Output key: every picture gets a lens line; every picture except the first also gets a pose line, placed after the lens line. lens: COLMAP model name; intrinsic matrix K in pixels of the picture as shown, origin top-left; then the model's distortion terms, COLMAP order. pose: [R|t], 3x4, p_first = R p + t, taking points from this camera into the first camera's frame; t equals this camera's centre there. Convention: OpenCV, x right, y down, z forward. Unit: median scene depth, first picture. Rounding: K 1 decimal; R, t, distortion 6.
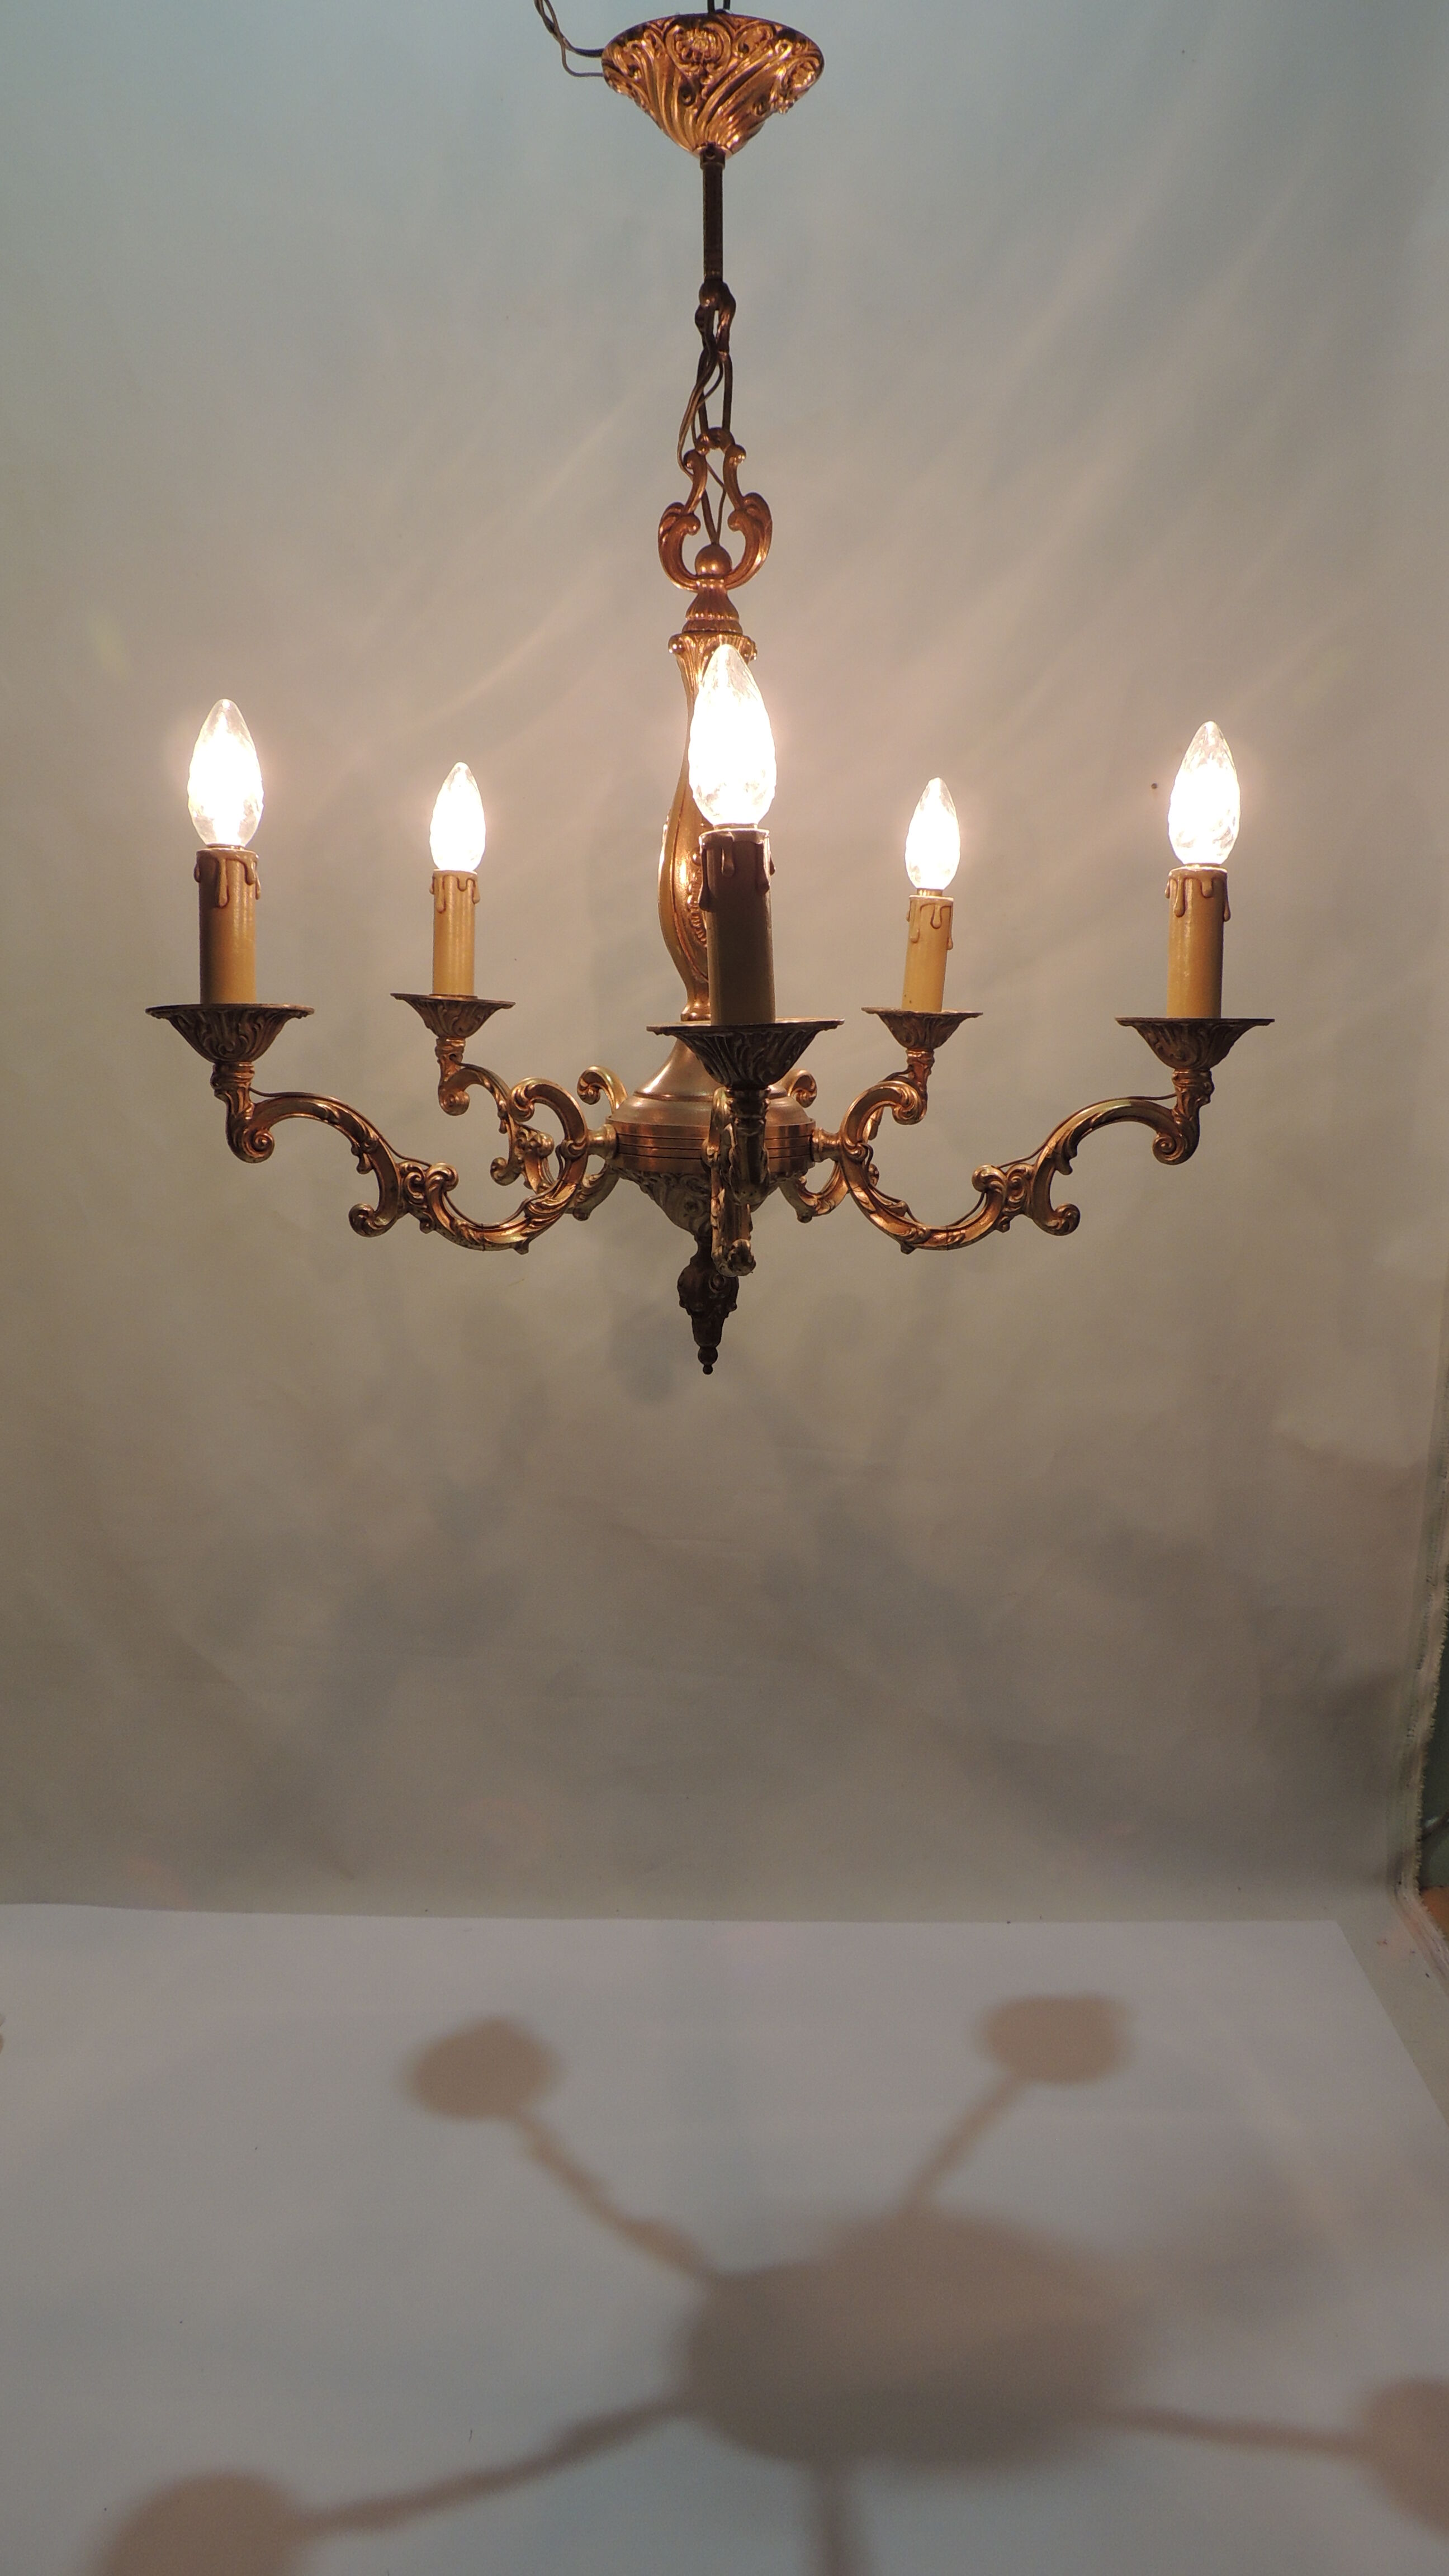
lens RADIAL K [[1859.3, 0, 724.5], [0, 1859.3, 1288.0], [0, 0, 1]] dist [-0.023097, 0.000911]
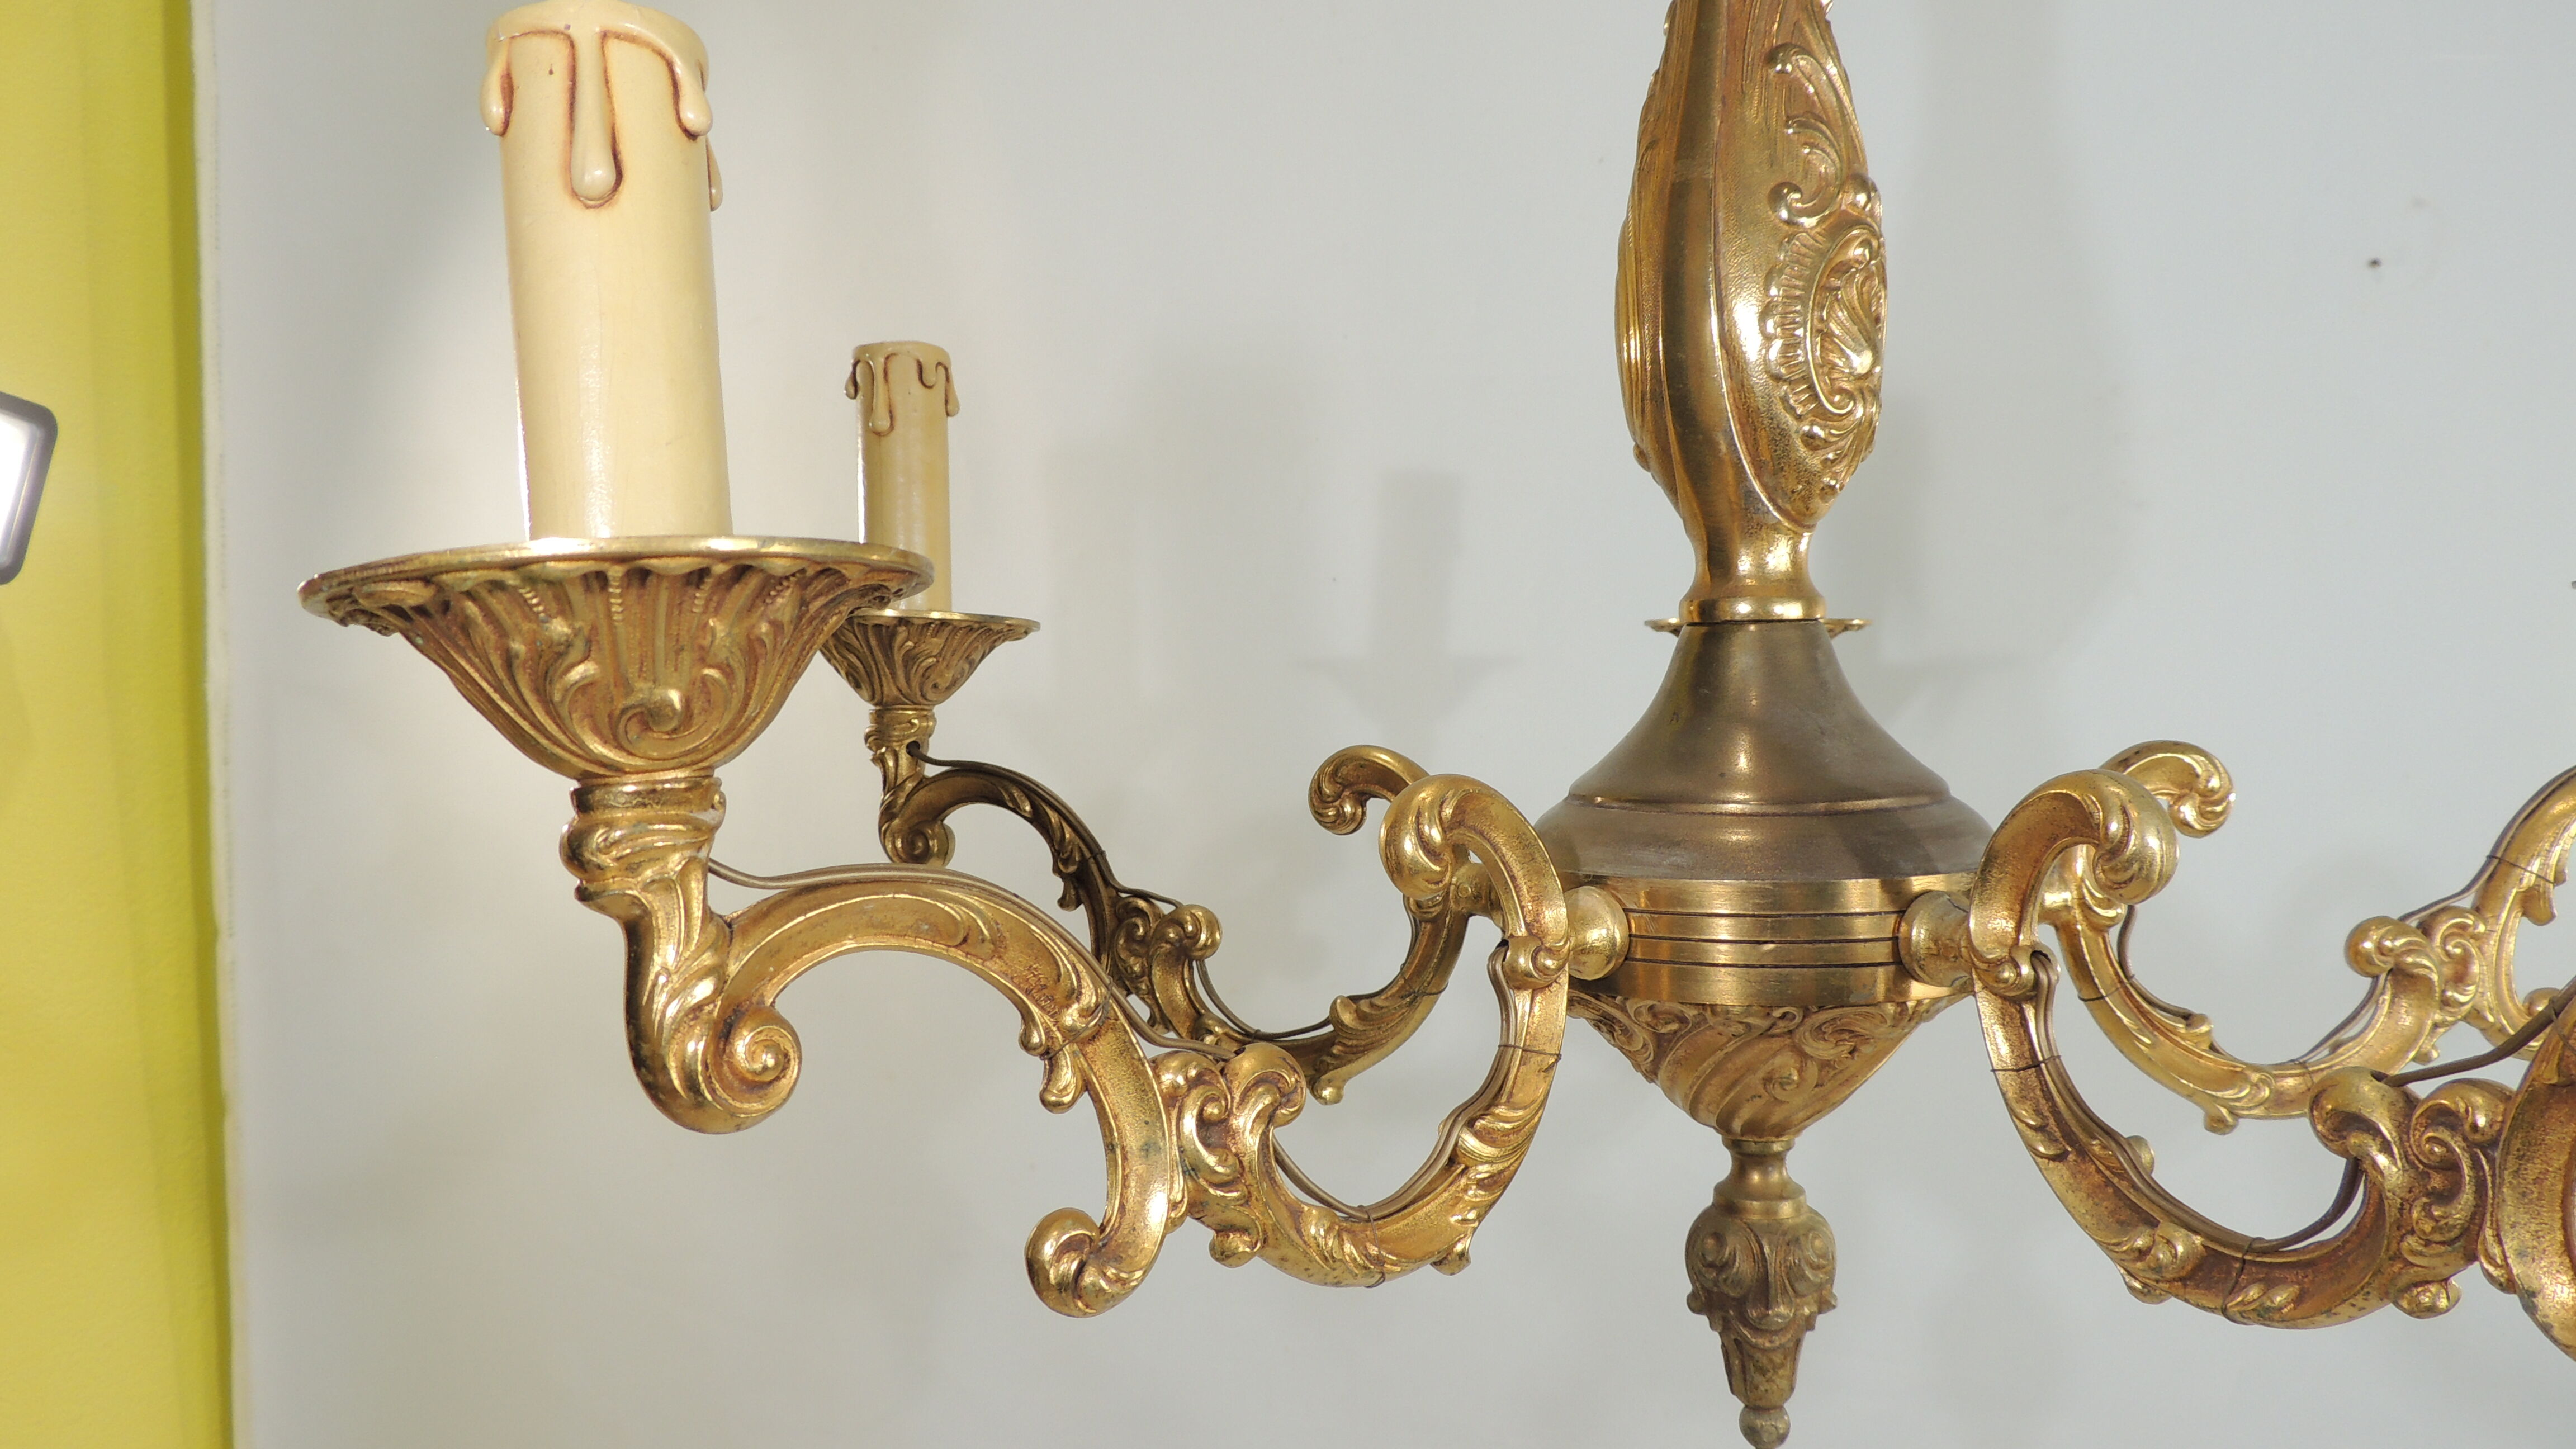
lens RADIAL K [[1852.1, 0, 1288.0], [0, 1852.1, 724.5], [0, 0, 1]] dist [-0.011993, 0.003210]
pose [[0.952011, -0.046799, 0.302464, -0.239036], [0.087335, 0.988691, -0.121915, -0.080986], [-0.293338, 0.142480, 0.945332, 0.660419]]
